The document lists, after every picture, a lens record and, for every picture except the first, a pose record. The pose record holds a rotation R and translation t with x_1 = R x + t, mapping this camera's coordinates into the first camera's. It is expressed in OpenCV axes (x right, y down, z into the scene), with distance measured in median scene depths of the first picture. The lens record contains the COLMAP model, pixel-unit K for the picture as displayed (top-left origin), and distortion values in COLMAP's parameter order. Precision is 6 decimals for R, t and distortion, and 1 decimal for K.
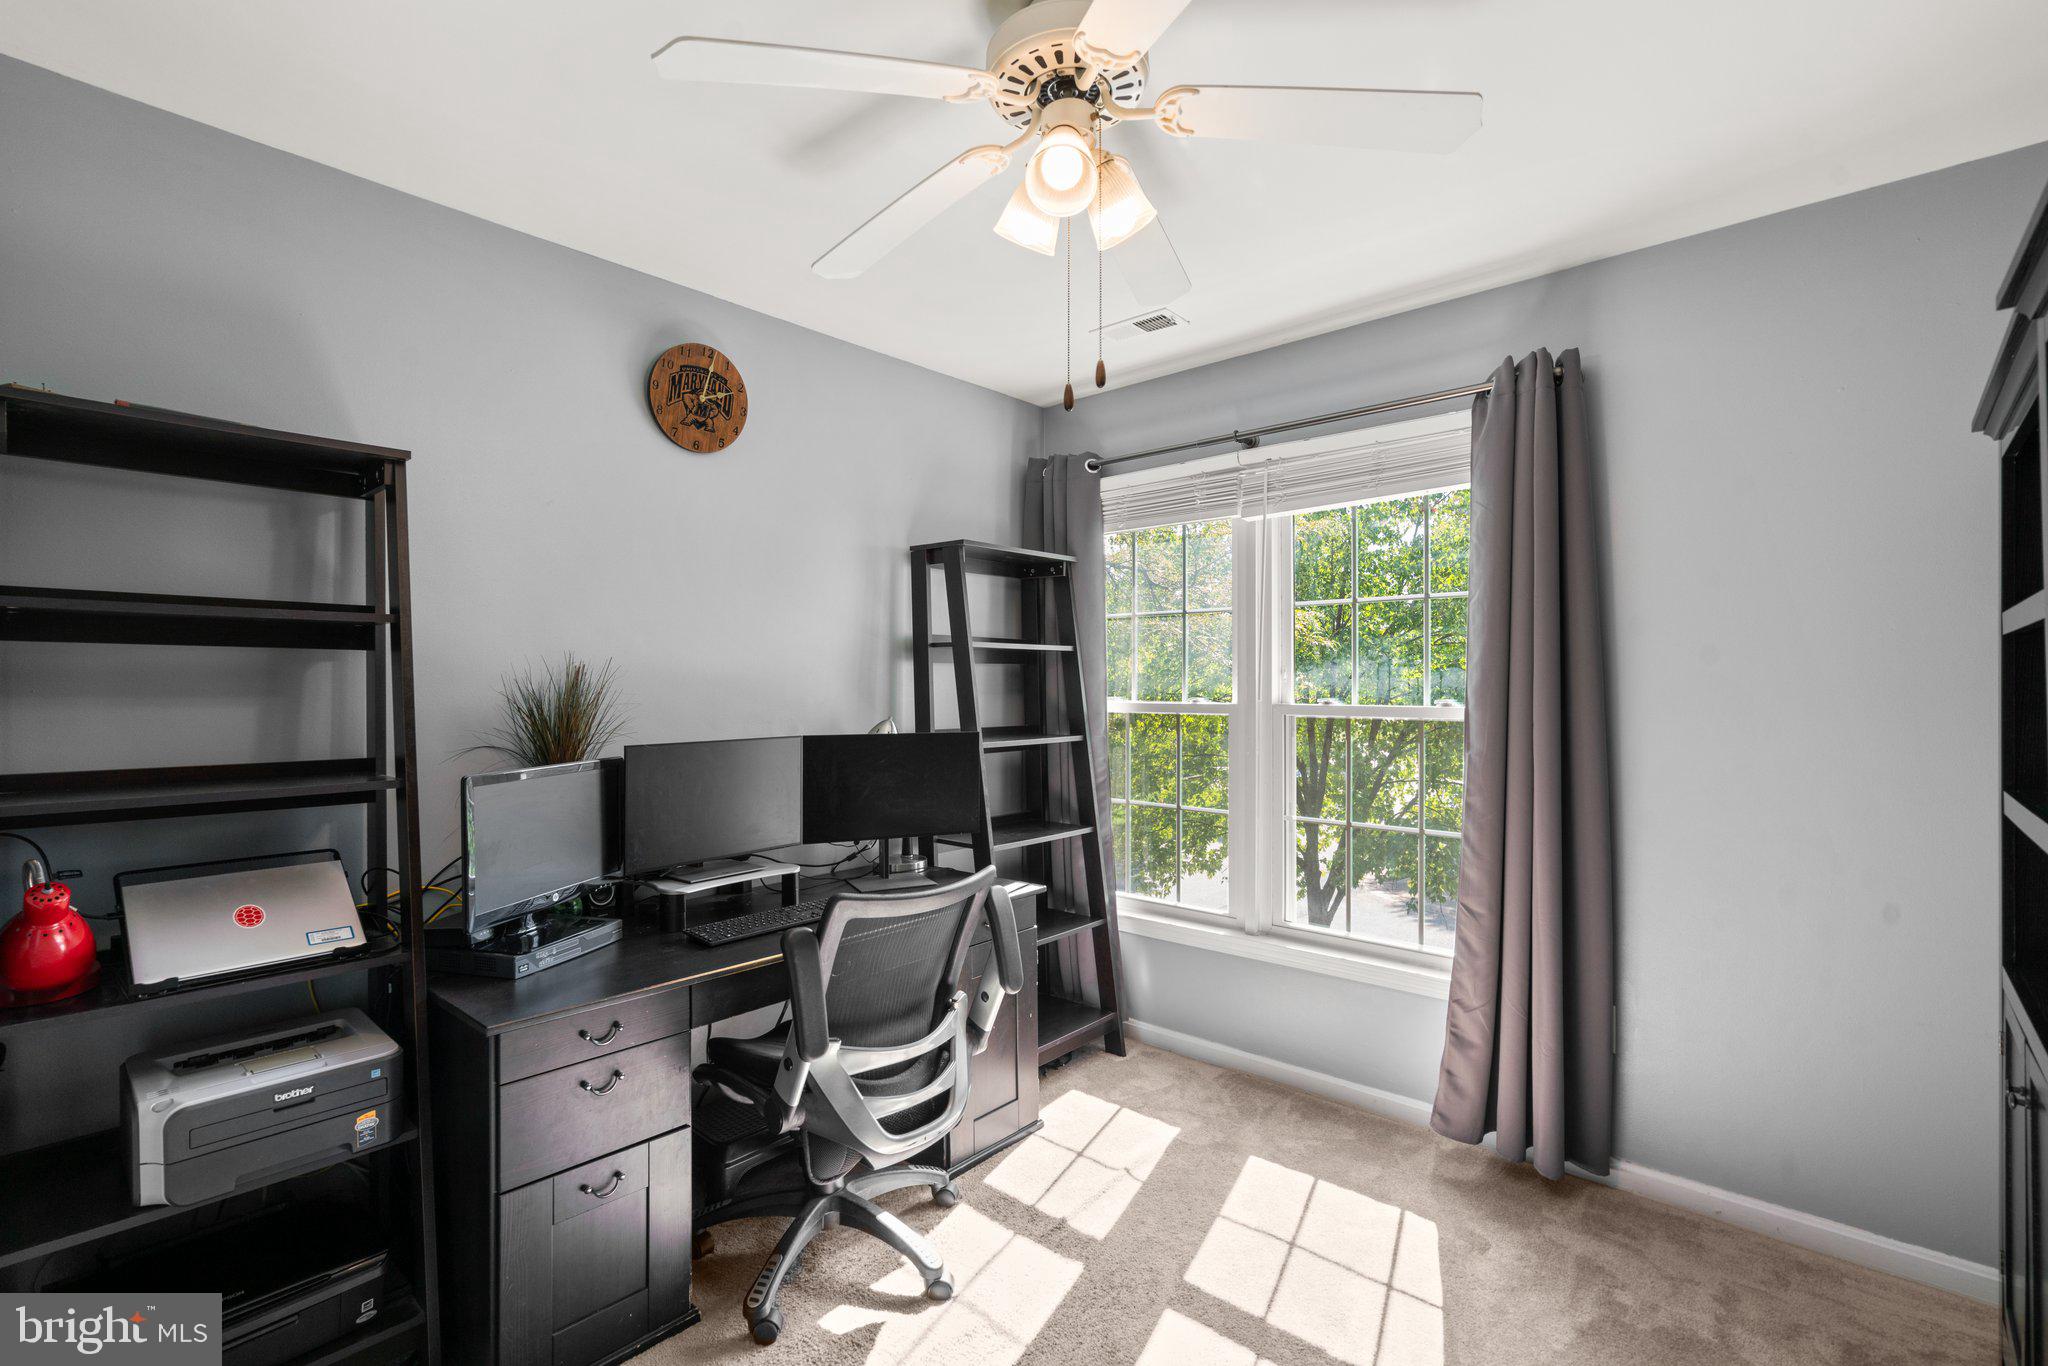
lens RADIAL K [[937.6, 0, 1015.7], [0, 937.6, 680.5], [0, 0, 1]] dist [-0.005202, 0.002280]
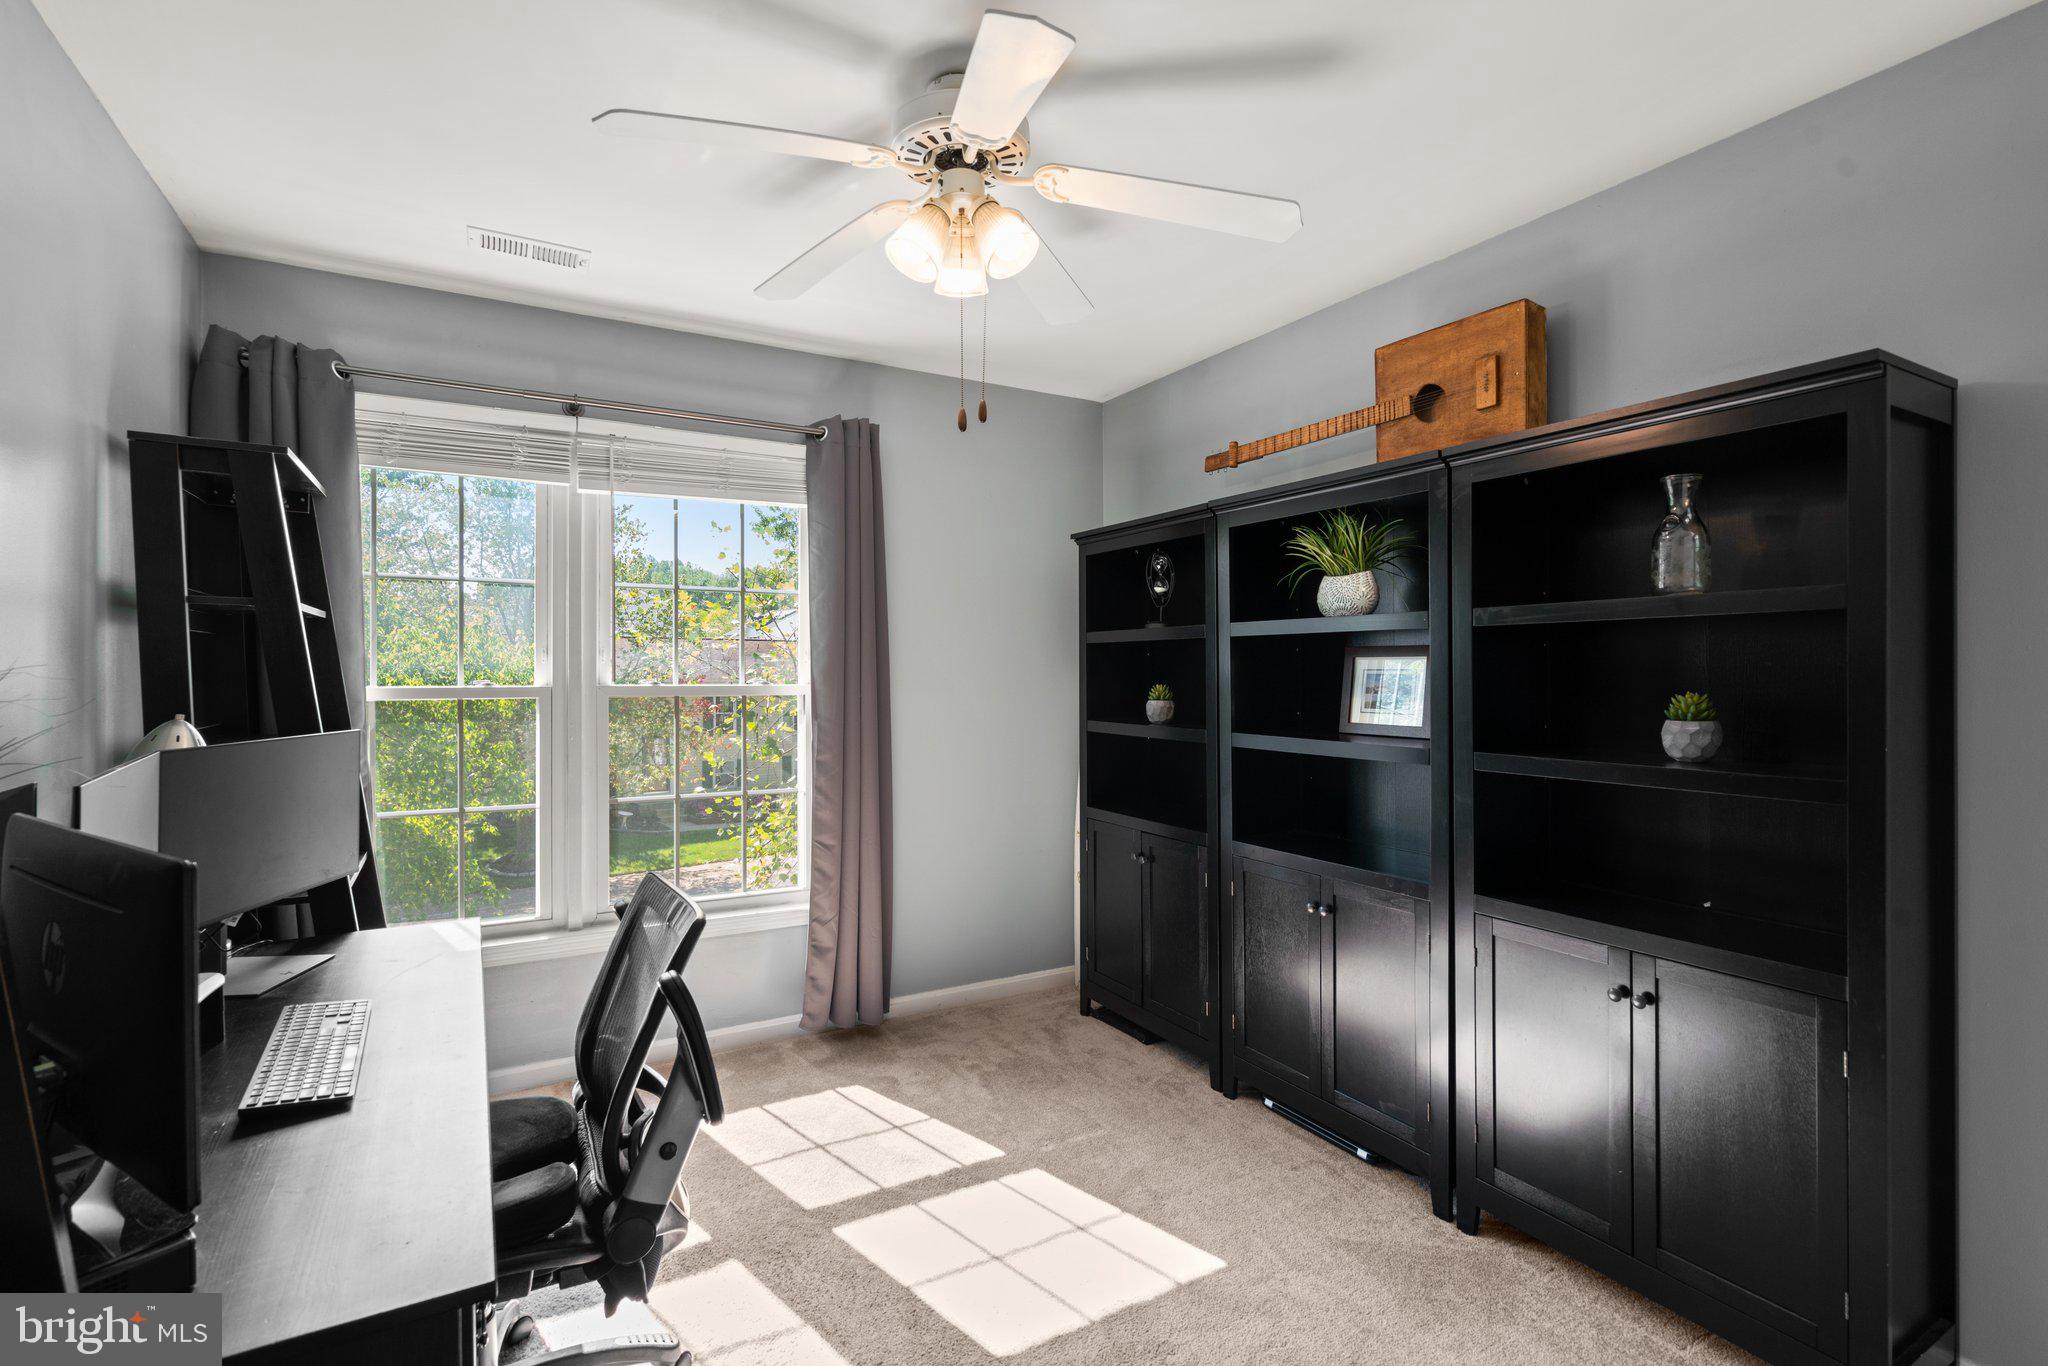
lens RADIAL K [[937.6, 0, 1036.0], [0, 937.6, 672.0], [0, 0, 1]] dist [-0.005202, 0.002280]
pose [[0.308279, -0.002163, 0.951293, -0.628202], [-0.007639, 0.999960, 0.004749, 0.003051], [-0.951265, -0.008731, 0.308250, 0.334524]]
